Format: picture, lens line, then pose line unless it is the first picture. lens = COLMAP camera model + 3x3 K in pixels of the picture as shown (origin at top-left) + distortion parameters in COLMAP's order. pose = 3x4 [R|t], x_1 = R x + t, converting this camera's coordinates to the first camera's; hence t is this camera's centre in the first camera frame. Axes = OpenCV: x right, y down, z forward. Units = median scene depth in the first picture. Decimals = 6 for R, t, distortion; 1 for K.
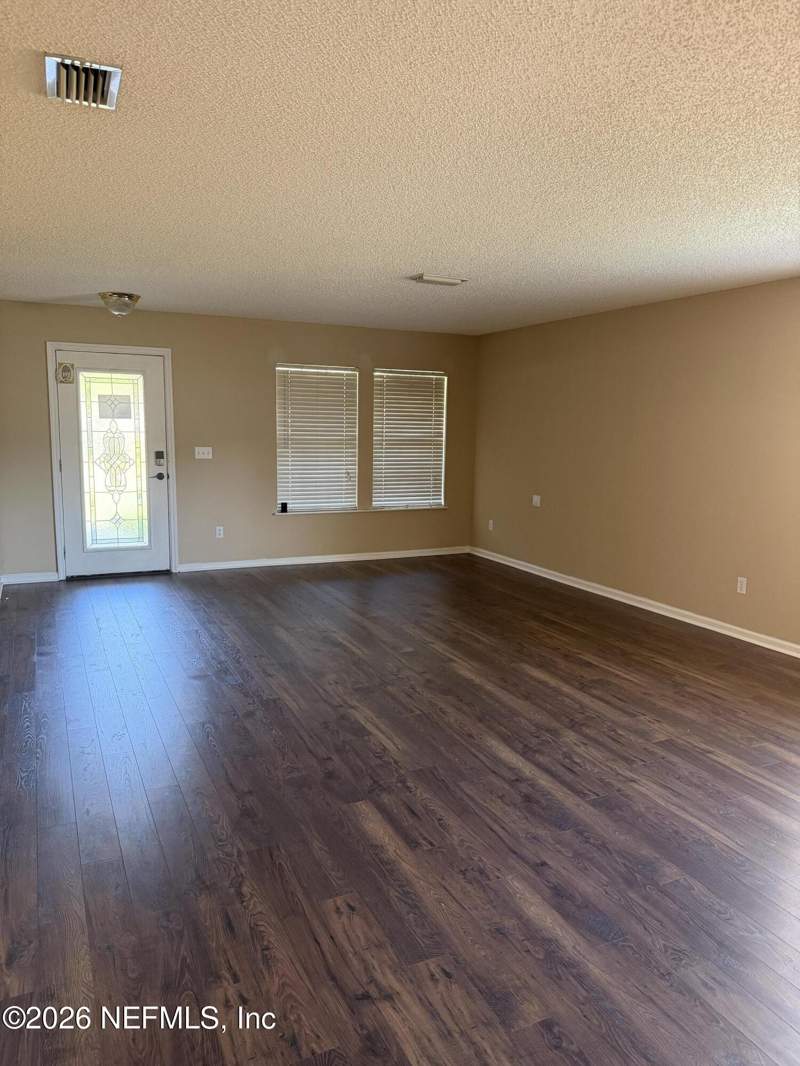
lens RADIAL K [[743.8, 0, 400.0], [0, 743.8, 533.0], [0, 0, 1]] dist [0.073639, -0.002429]
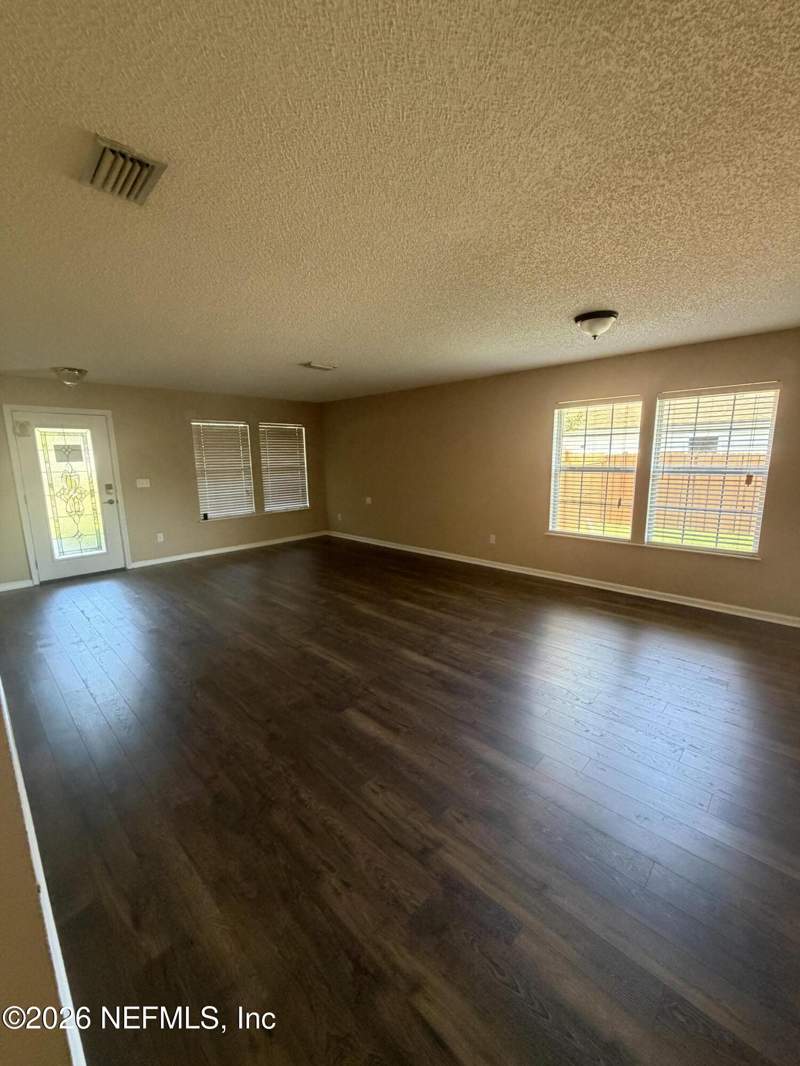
lens RADIAL K [[423.1, 0, 400.0], [0, 423.1, 533.0], [0, 0, 1]] dist [0.000551, 0.000209]
pose [[0.934132, -0.095411, 0.343940, -0.102274], [0.082774, 0.995248, 0.051276, -0.015276], [-0.347198, -0.019429, 0.937590, 0.082396]]
